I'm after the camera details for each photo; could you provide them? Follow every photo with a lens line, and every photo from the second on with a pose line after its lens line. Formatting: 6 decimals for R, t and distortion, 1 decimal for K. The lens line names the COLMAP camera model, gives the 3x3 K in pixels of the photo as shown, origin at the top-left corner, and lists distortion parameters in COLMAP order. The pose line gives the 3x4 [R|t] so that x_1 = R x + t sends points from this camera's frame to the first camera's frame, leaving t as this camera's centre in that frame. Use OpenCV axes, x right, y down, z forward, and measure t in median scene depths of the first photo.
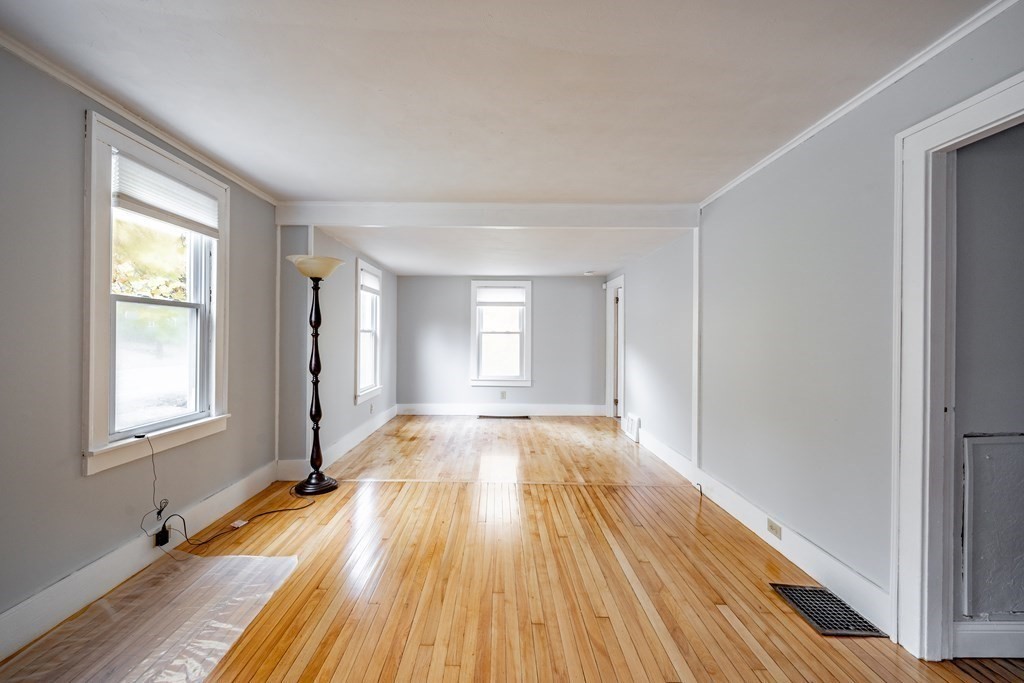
lens RADIAL K [[418.5, 0, 515.1], [0, 418.5, 335.6], [0, 0, 1]] dist [-0.000421, -0.000114]
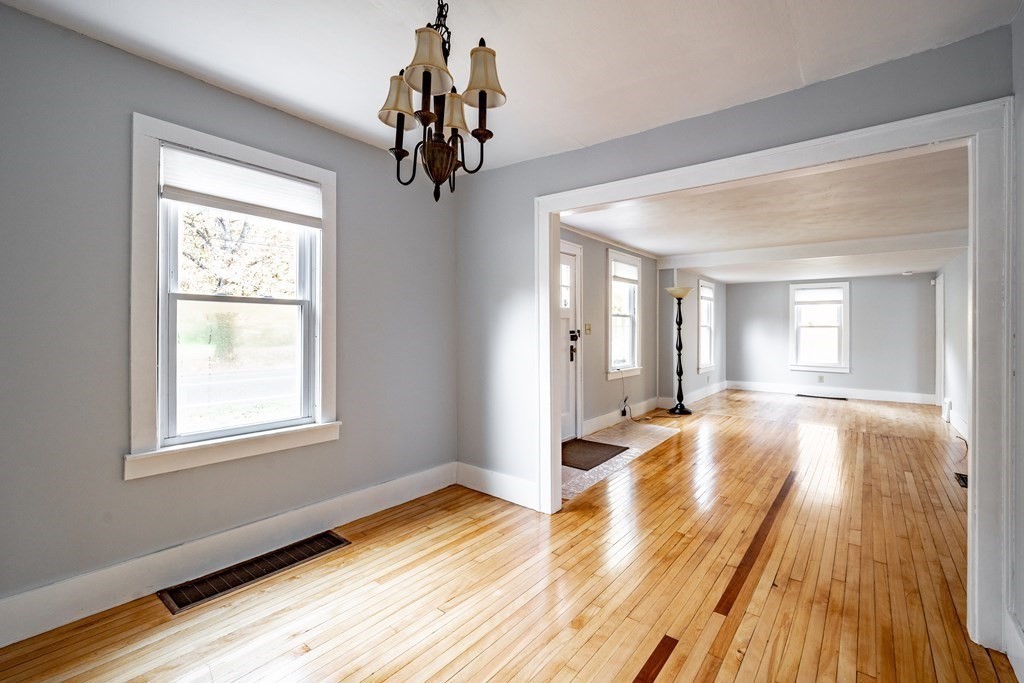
lens RADIAL K [[436.1, 0, 528.1], [0, 436.1, 325.8], [0, 0, 1]] dist [-0.000868, -0.000275]
pose [[0.763083, -0.007648, -0.646255, 0.183481], [0.002678, 0.999959, -0.008672, -0.000832], [0.646295, 0.004887, 0.763072, -0.642017]]
